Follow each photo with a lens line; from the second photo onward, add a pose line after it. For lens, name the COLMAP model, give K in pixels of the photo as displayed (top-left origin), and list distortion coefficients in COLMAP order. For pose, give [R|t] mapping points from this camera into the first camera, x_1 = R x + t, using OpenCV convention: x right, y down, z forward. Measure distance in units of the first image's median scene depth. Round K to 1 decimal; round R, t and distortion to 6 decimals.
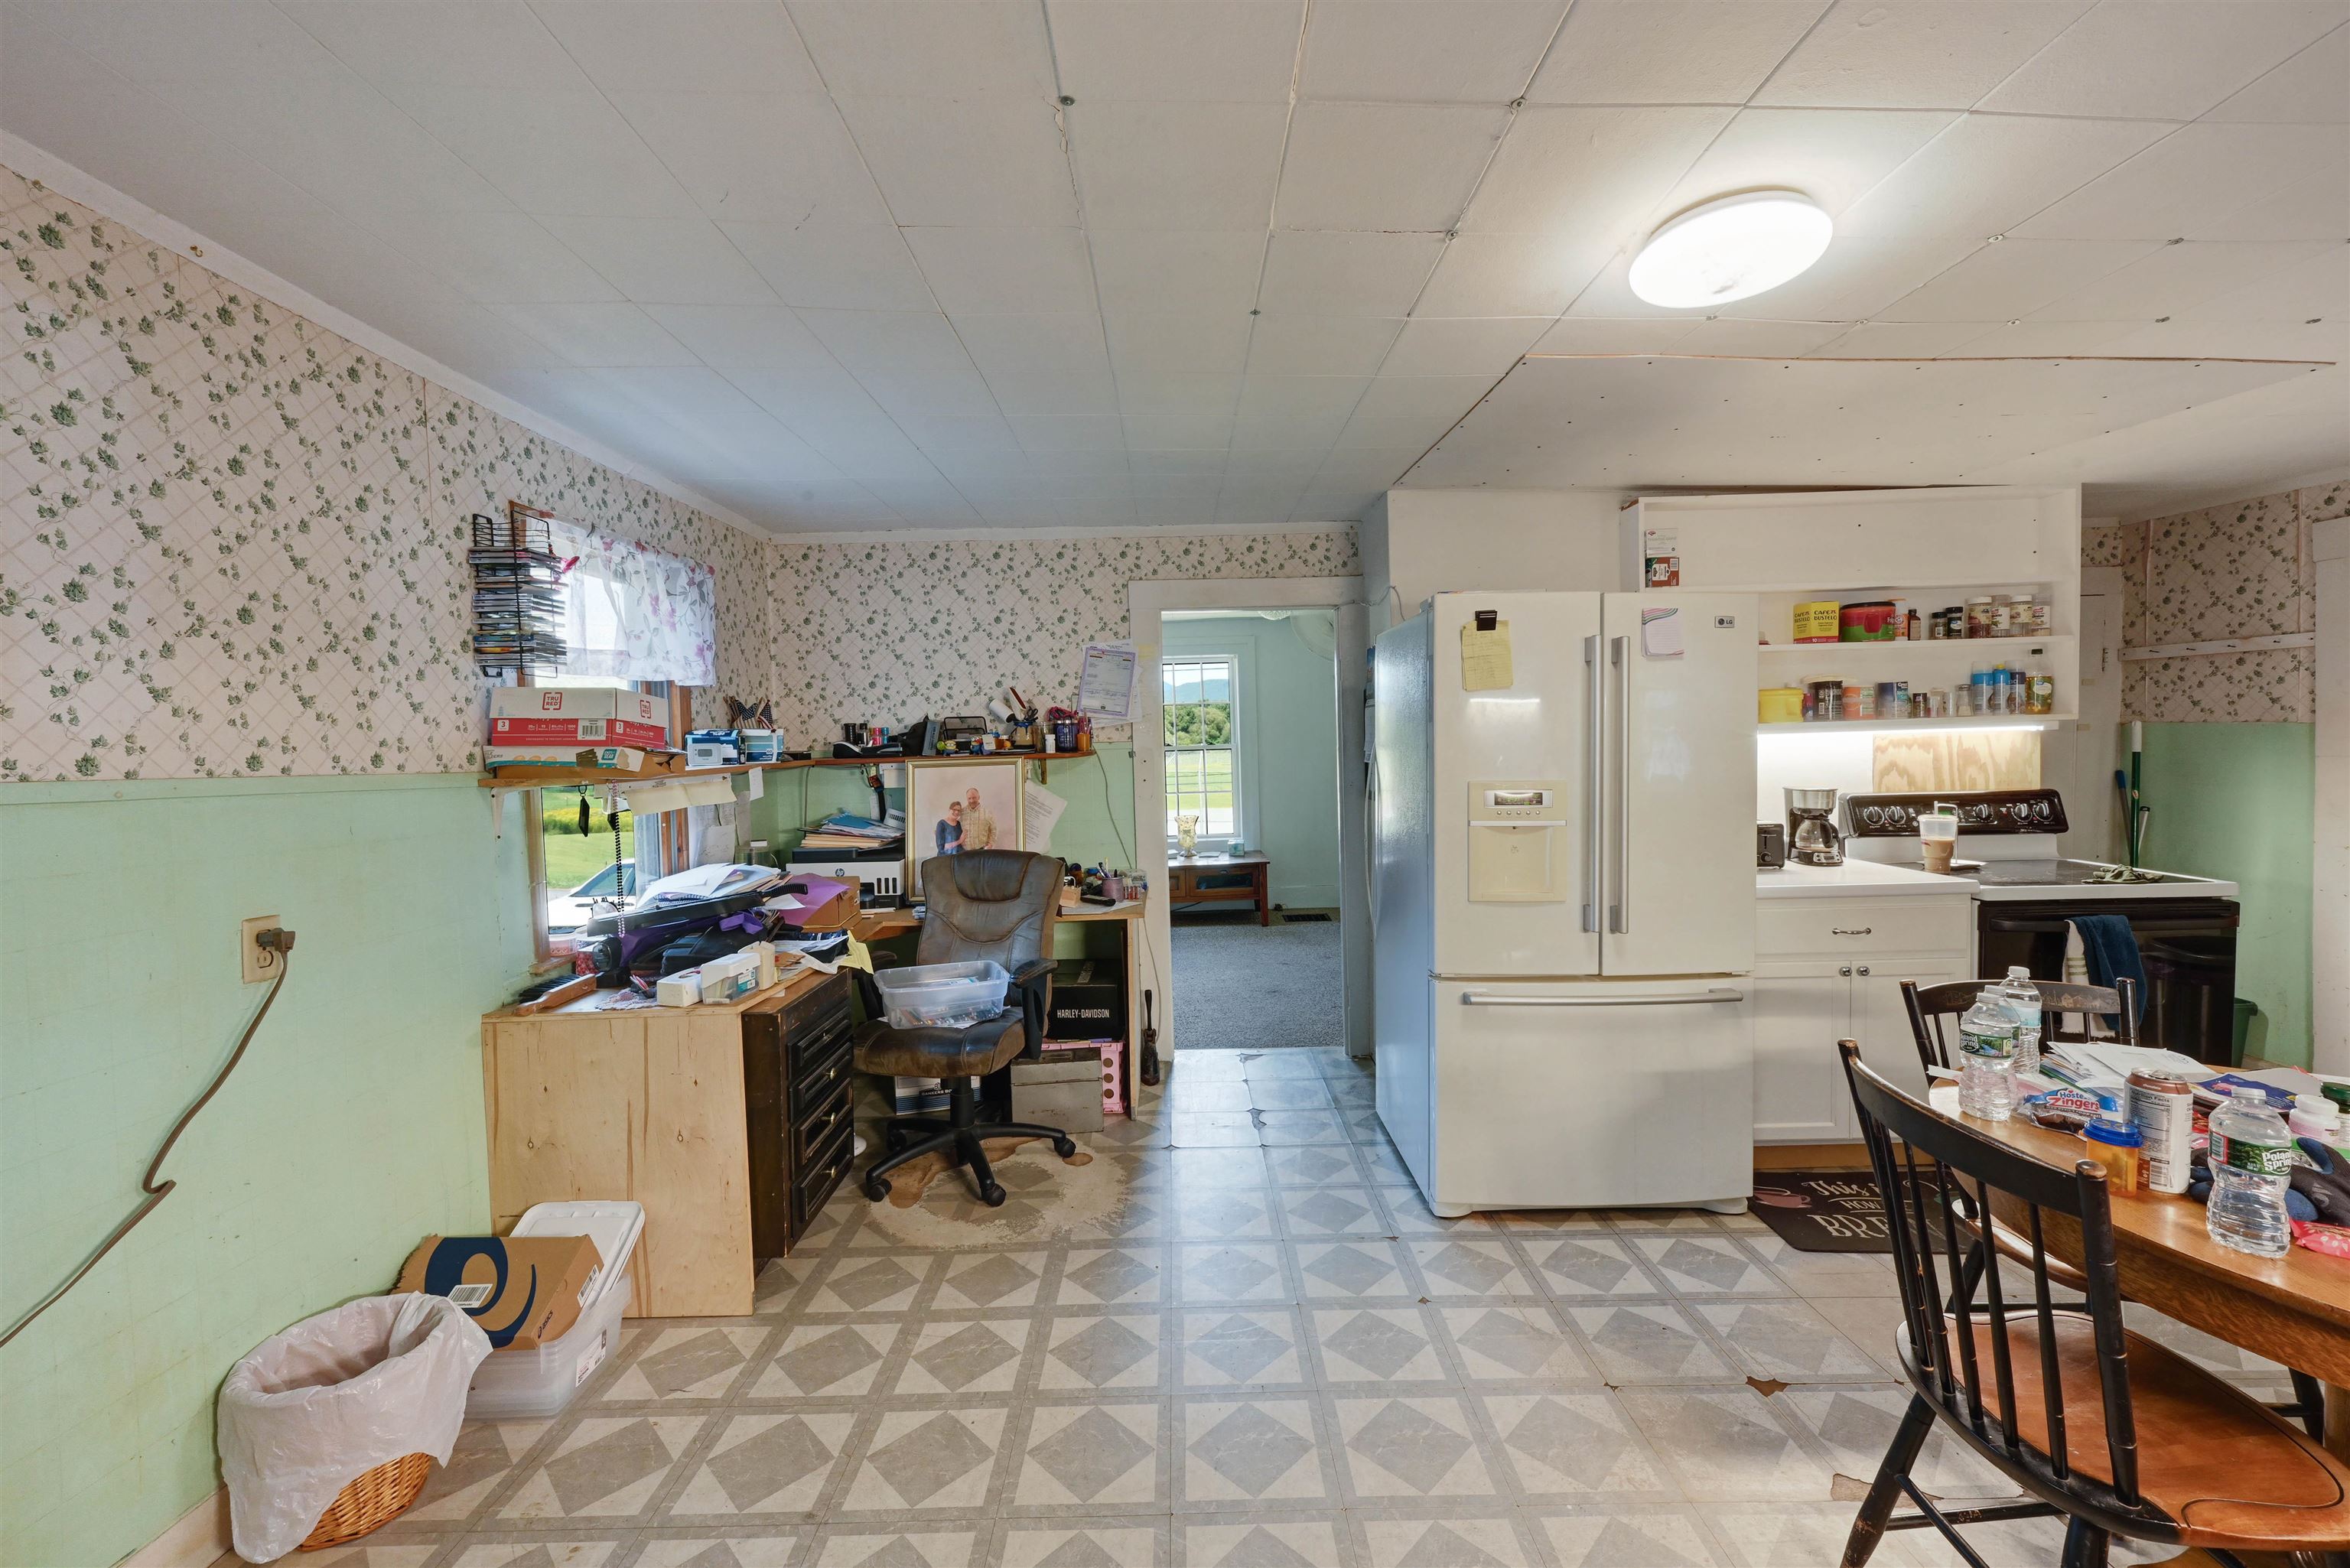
lens RADIAL K [[964.5, 0, 1186.0], [0, 964.5, 775.1], [0, 0, 1]] dist [0.001643, -0.000096]
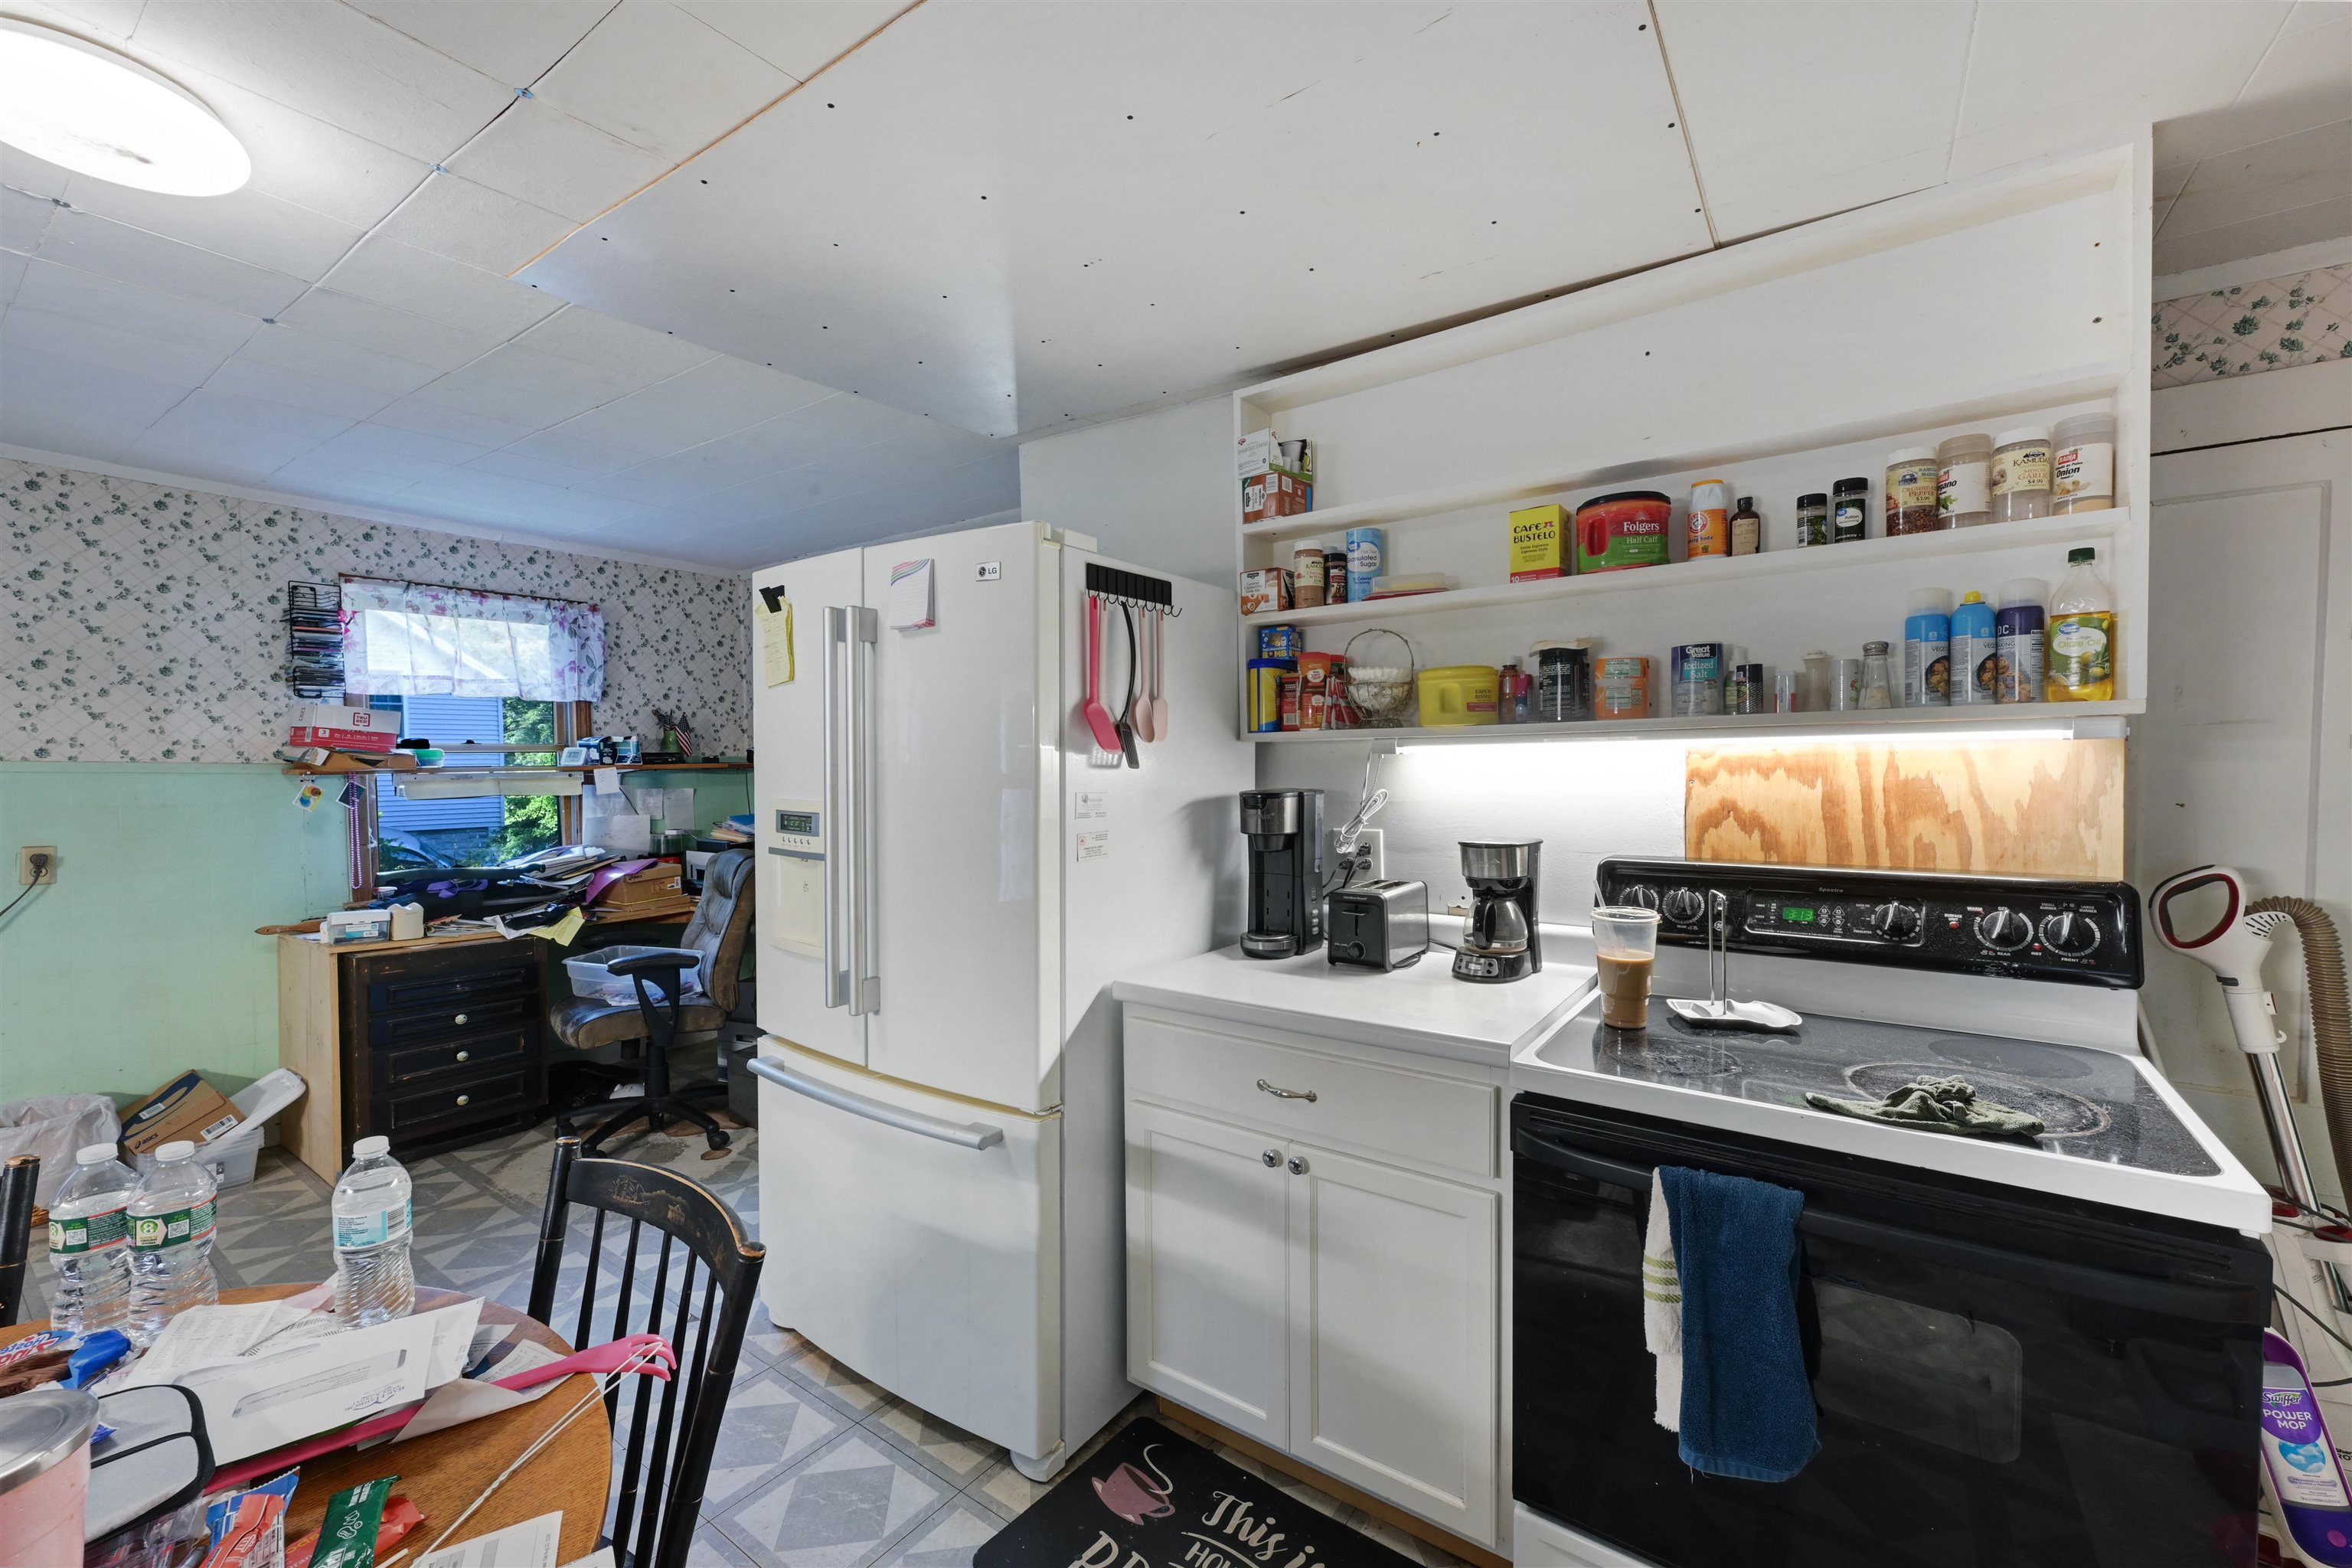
lens RADIAL K [[965.4, 0, 1197.2], [0, 965.4, 792.4], [0, 0, 1]] dist [0.001643, -0.000096]
pose [[0.804701, 0.034317, -0.592688, 0.828831], [-0.033240, 0.999366, 0.012734, -0.016214], [0.592749, 0.009454, 0.805331, 0.431149]]
